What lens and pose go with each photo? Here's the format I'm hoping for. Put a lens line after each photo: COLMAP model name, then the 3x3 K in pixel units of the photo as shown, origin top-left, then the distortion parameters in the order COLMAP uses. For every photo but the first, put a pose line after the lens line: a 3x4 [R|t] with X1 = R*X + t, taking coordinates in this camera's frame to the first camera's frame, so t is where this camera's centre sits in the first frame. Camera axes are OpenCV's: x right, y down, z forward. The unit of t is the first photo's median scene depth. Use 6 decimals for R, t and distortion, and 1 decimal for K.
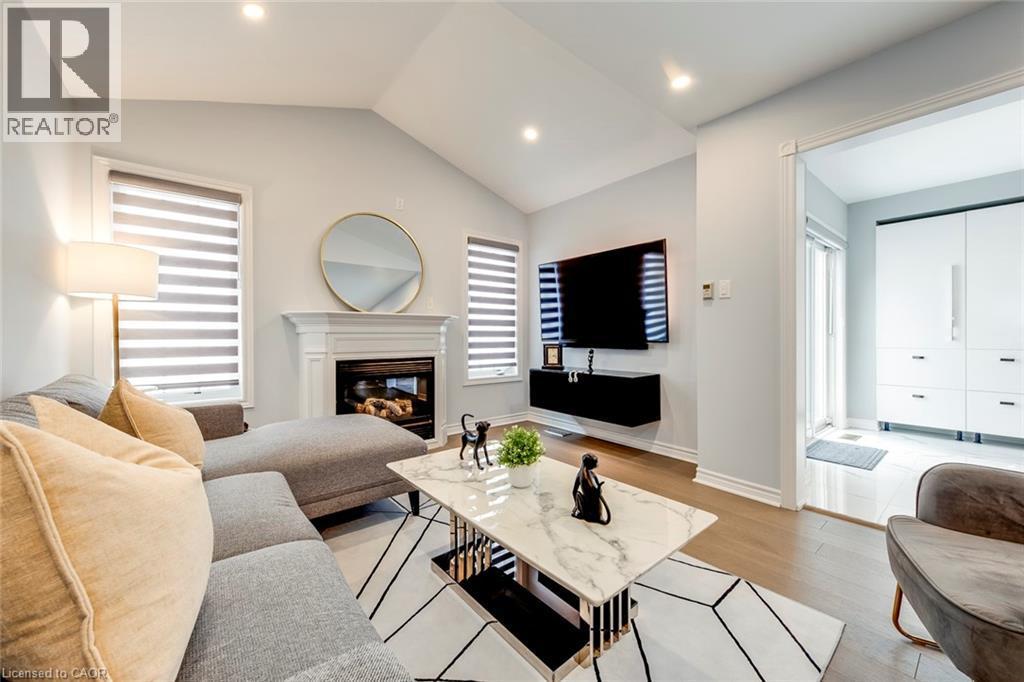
lens RADIAL K [[385.1, 0, 503.6], [0, 385.1, 336.5], [0, 0, 1]] dist [0.015427, -0.006675]
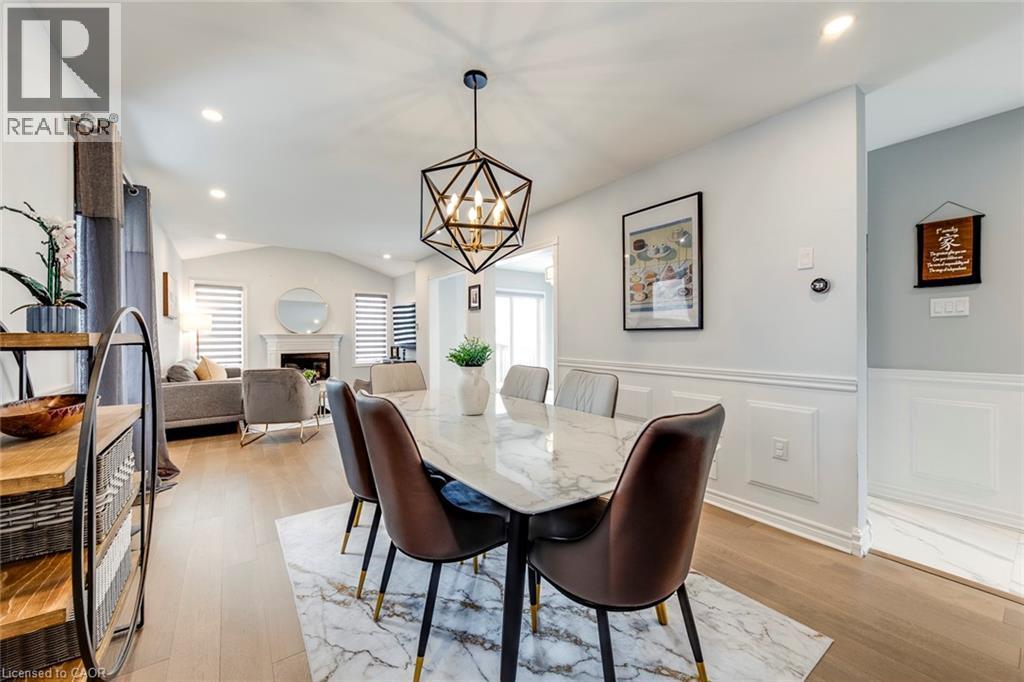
lens RADIAL K [[385.1, 0, 503.6], [0, 385.1, 336.5], [0, 0, 1]] dist [0.015427, -0.006675]
pose [[0.998800, -0.000555, -0.048972, 1.120895], [0.000550, 1.000000, -0.000107, -0.045767], [0.048972, 0.000080, 0.998800, -1.406523]]
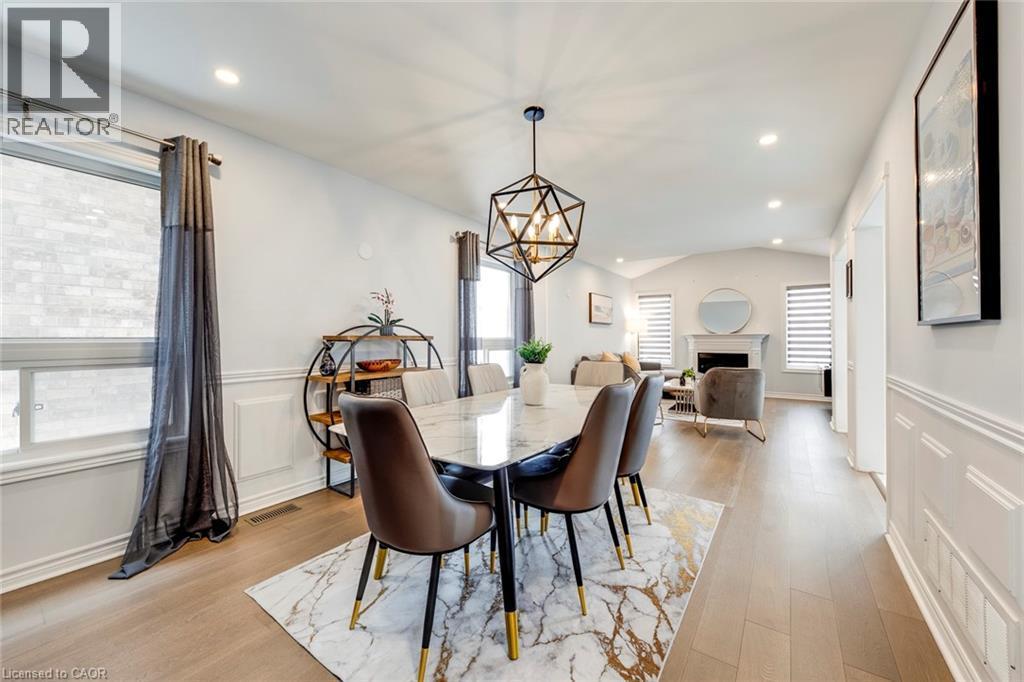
lens RADIAL K [[385.1, 0, 503.6], [0, 385.1, 336.5], [0, 0, 1]] dist [0.015427, -0.006675]
pose [[0.271504, -0.000979, -0.962437, 1.775127], [0.000631, 0.999999, -0.000839, -0.046770], [0.962437, -0.000380, 0.271505, -1.000309]]
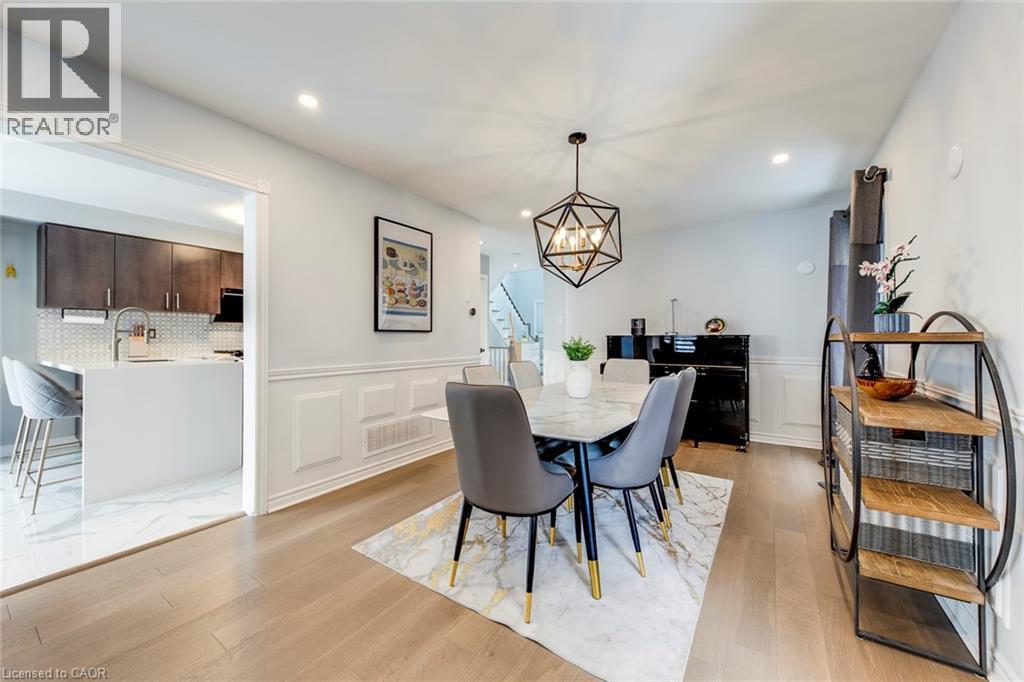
lens RADIAL K [[385.1, 0, 503.6], [0, 385.1, 336.5], [0, 0, 1]] dist [0.015427, -0.006675]
pose [[-0.301569, 0.003829, 0.953437, 0.251895], [0.000936, 0.999993, -0.003720, -0.043547], [-0.953444, -0.000229, -0.301570, -0.302367]]
